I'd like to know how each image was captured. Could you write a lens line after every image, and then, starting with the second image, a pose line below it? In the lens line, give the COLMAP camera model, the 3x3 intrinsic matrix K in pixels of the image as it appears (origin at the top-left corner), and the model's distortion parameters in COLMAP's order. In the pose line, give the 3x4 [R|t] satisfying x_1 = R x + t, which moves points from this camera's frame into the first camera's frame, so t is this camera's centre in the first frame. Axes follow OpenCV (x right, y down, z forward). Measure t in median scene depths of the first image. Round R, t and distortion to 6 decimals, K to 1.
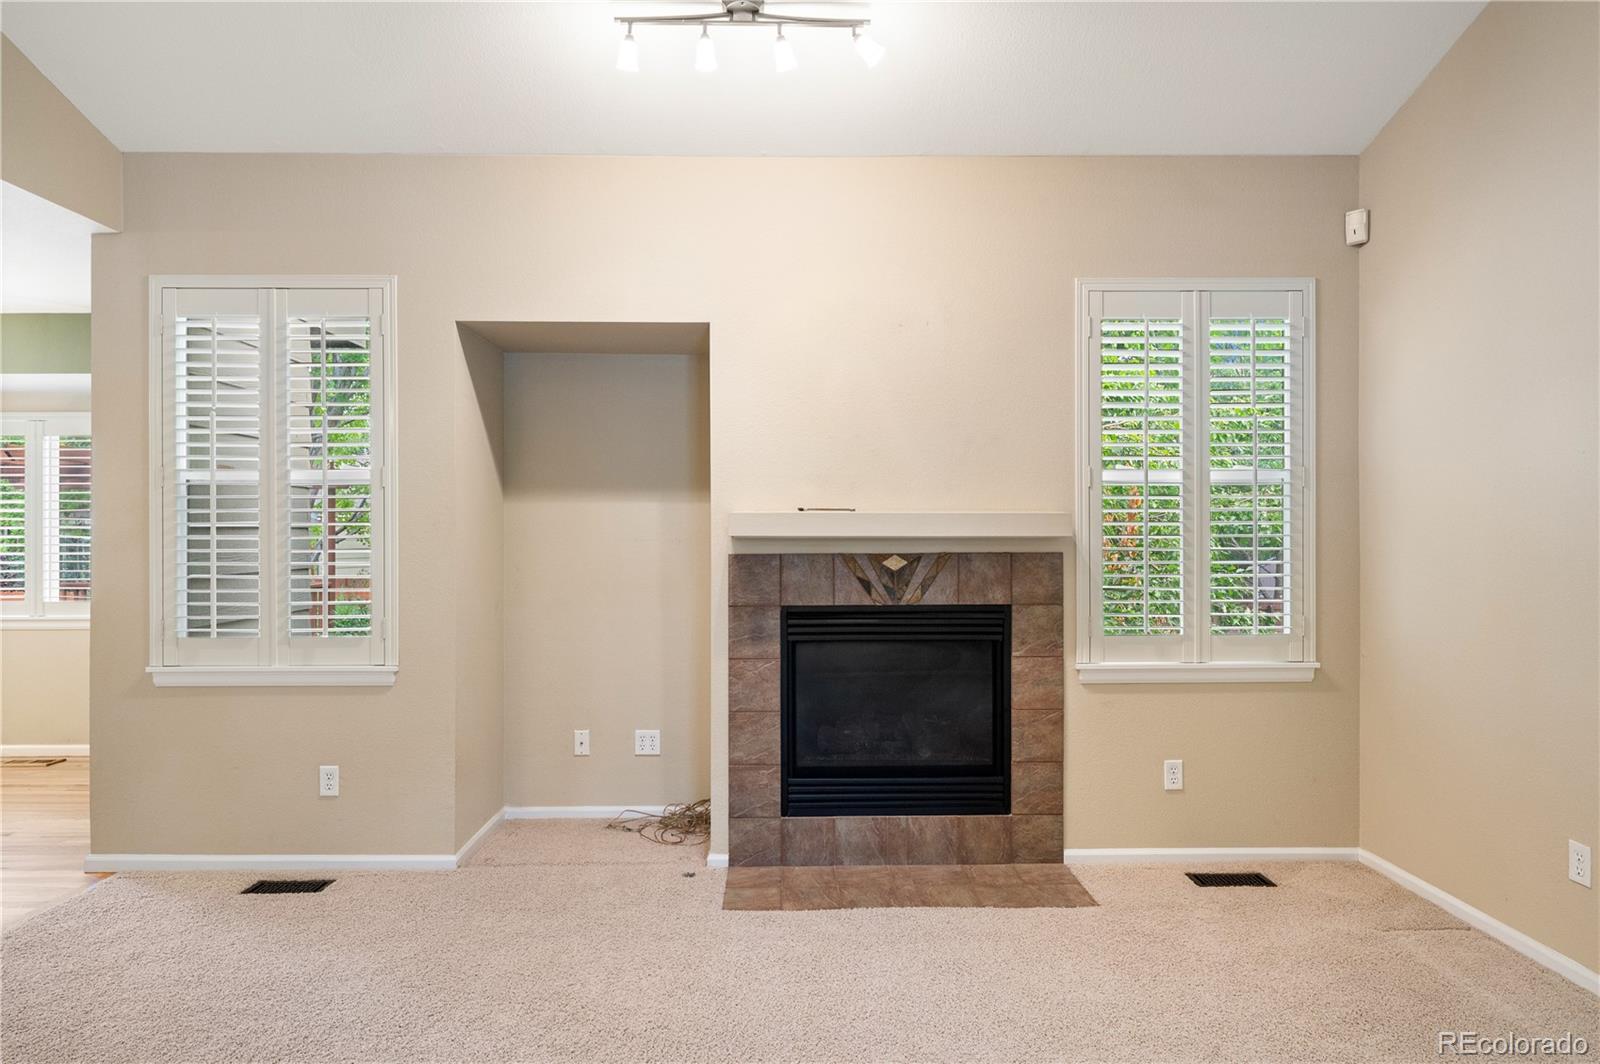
lens RADIAL K [[883.6, 0, 804.5], [0, 883.6, 537.5], [0, 0, 1]] dist [-0.000432, -0.002445]
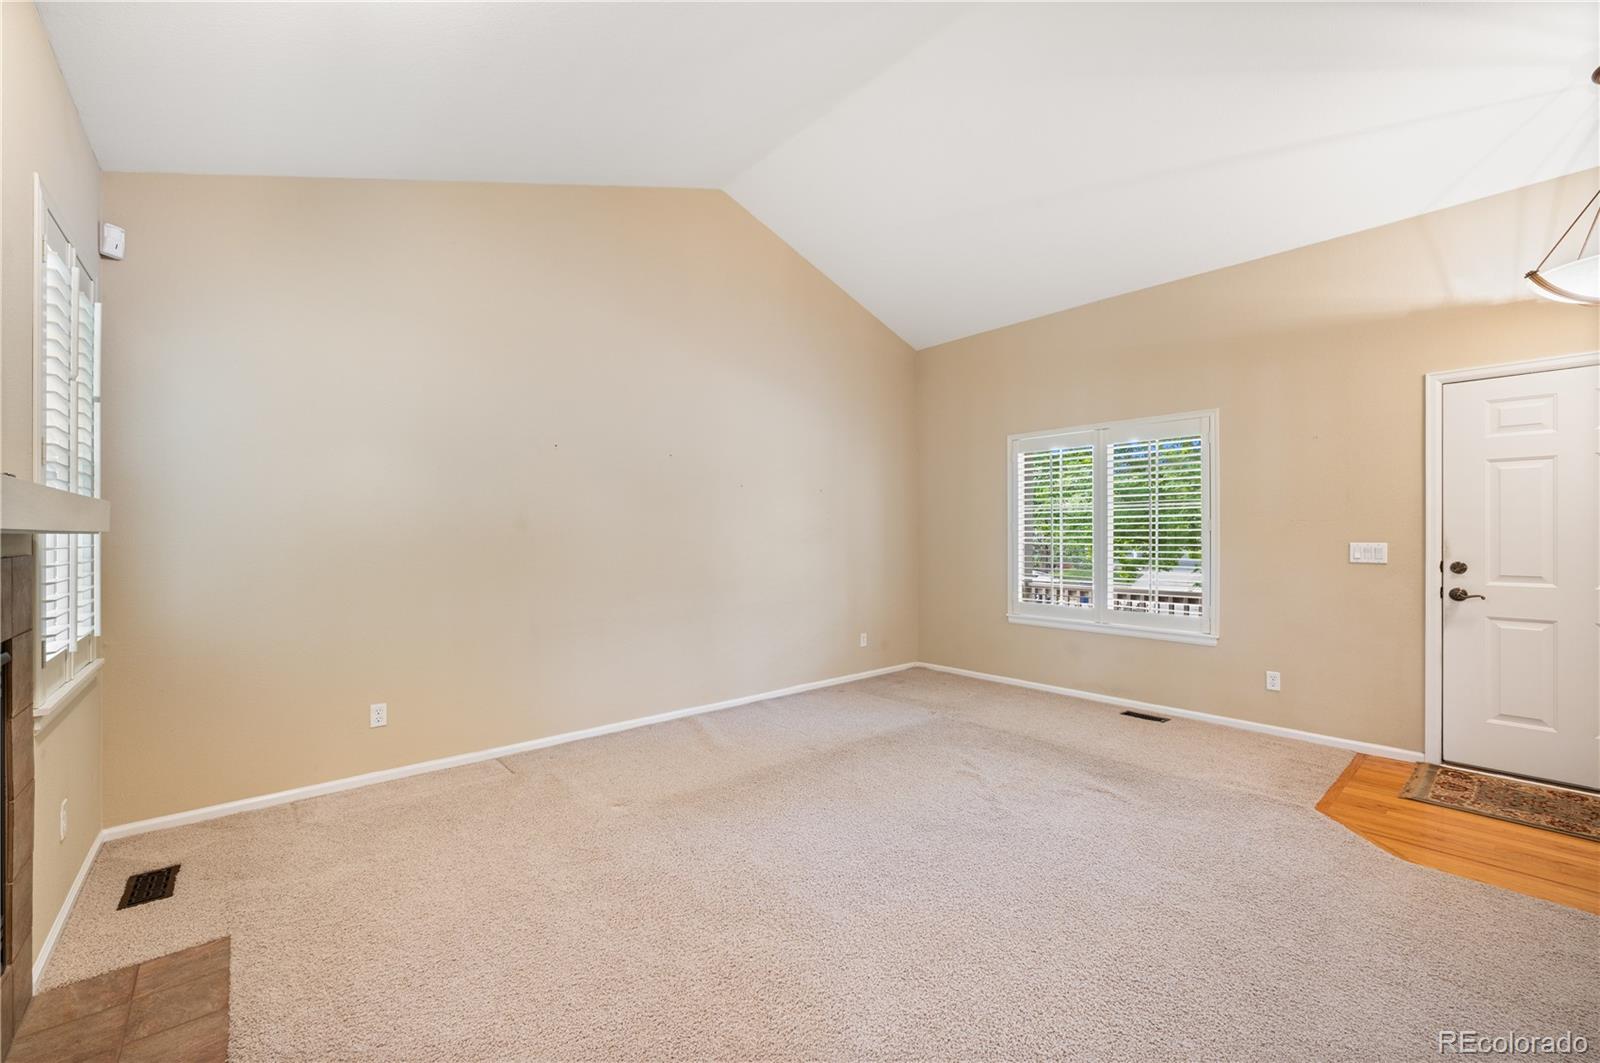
lens RADIAL K [[643.1, 0, 801.6], [0, 643.1, 532.4], [0, 0, 1]] dist [-0.000940, -0.000139]
pose [[-0.644162, 0.000057, 0.764889, -0.495288], [0.000999, 0.999999, 0.000766, -0.002541], [-0.764888, 0.001258, -0.644162, 0.860332]]
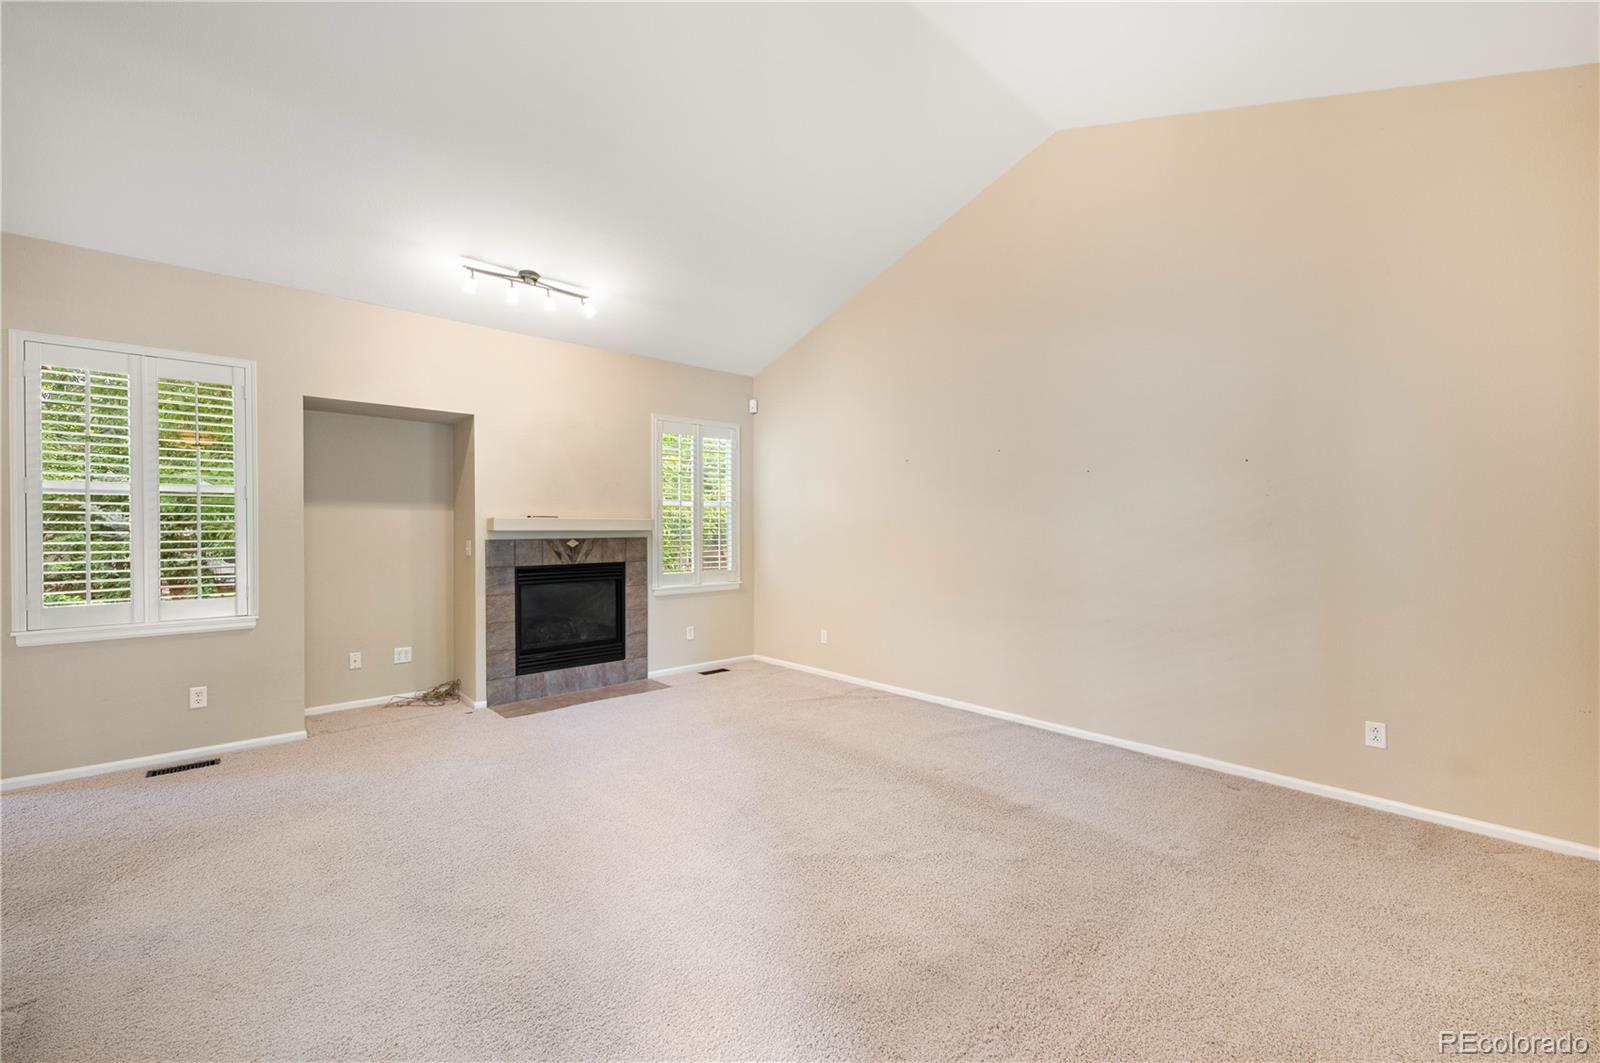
lens RADIAL K [[643.1, 0, 791.0], [0, 643.1, 535.4], [0, 0, 1]] dist [-0.000940, -0.000139]
pose [[0.756574, -0.007074, 0.653870, -0.485188], [0.001870, 0.999961, 0.008655, -0.001338], [-0.653905, -0.005325, 0.756558, -0.448087]]
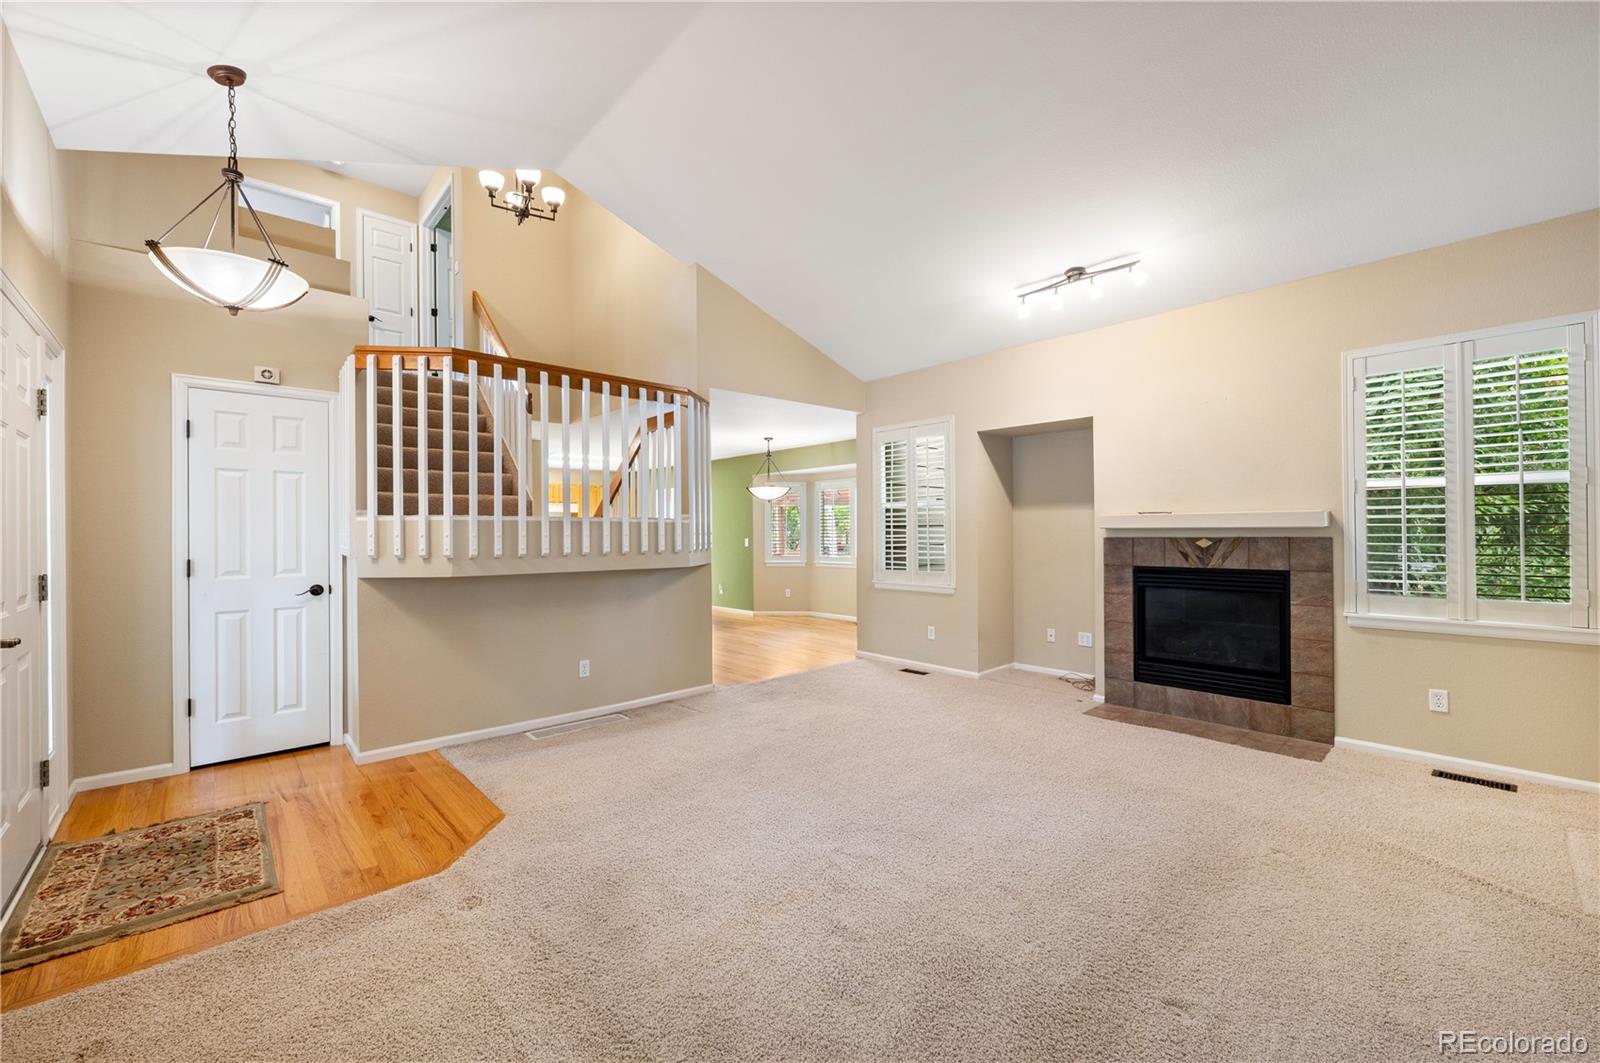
lens RADIAL K [[643.1, 0, 799.9], [0, 643.1, 530.6], [0, 0, 1]] dist [-0.000940, -0.000139]
pose [[0.663569, -0.003540, -0.748107, 0.510018], [0.007290, 0.999972, 0.001735, -0.002637], [0.748080, -0.006605, 0.663576, -0.396023]]
